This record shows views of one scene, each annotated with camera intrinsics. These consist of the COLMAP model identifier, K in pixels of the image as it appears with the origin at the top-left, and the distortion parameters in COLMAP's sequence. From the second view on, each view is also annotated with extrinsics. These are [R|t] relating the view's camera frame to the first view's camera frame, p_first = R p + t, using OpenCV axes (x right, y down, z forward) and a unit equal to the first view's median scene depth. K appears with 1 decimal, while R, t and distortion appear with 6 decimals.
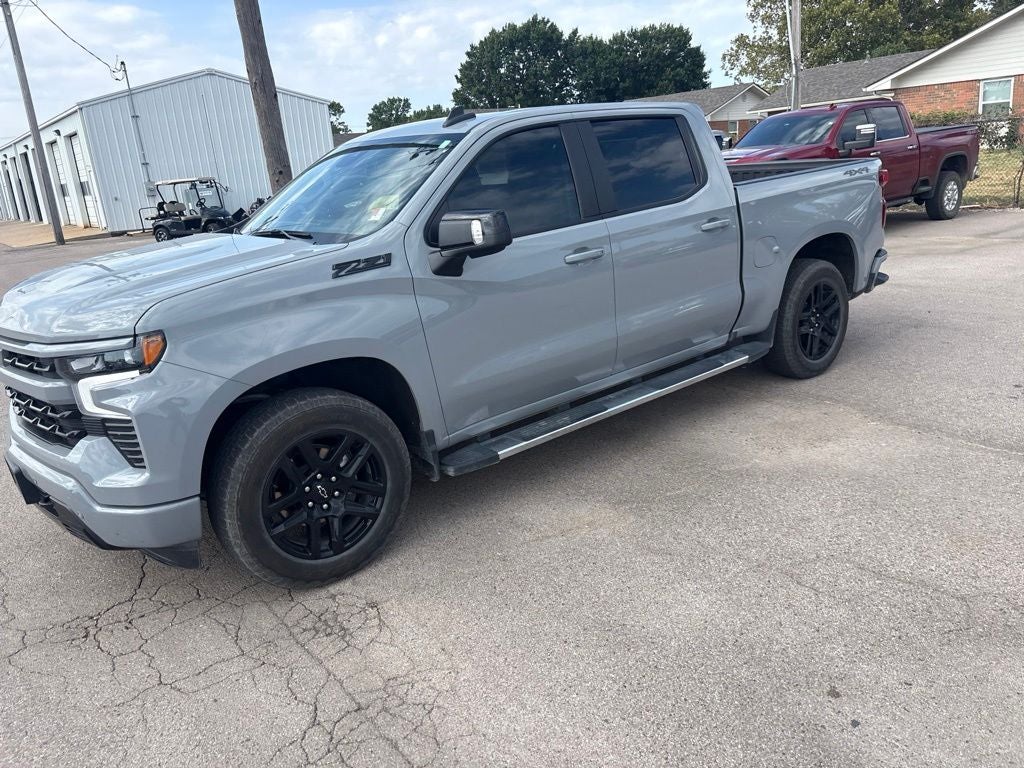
lens RADIAL K [[766.1, 0, 504.4], [0, 766.1, 382.7], [0, 0, 1]] dist [0.039974, -0.039166]
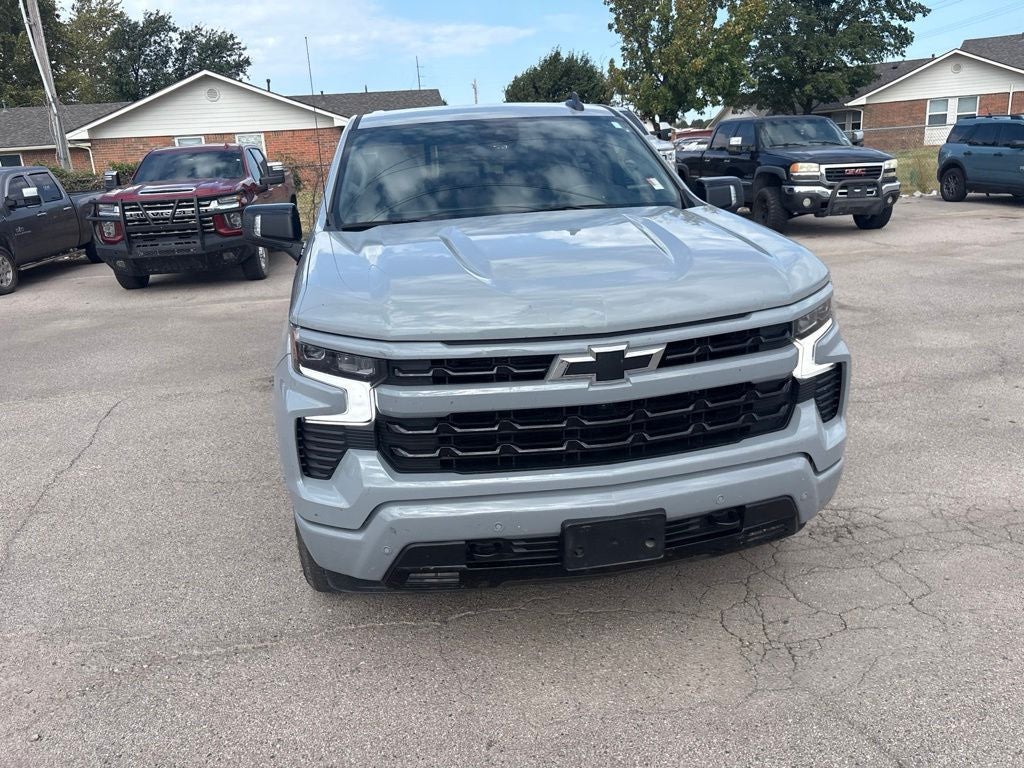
lens RADIAL K [[766.1, 0, 511.3], [0, 766.1, 383.9], [0, 0, 1]] dist [0.039974, -0.039166]
pose [[0.498011, -0.200799, 0.843602, -1.155420], [0.258204, 0.963033, 0.076800, -0.087211], [-0.827838, 0.179574, 0.531448, 0.631706]]
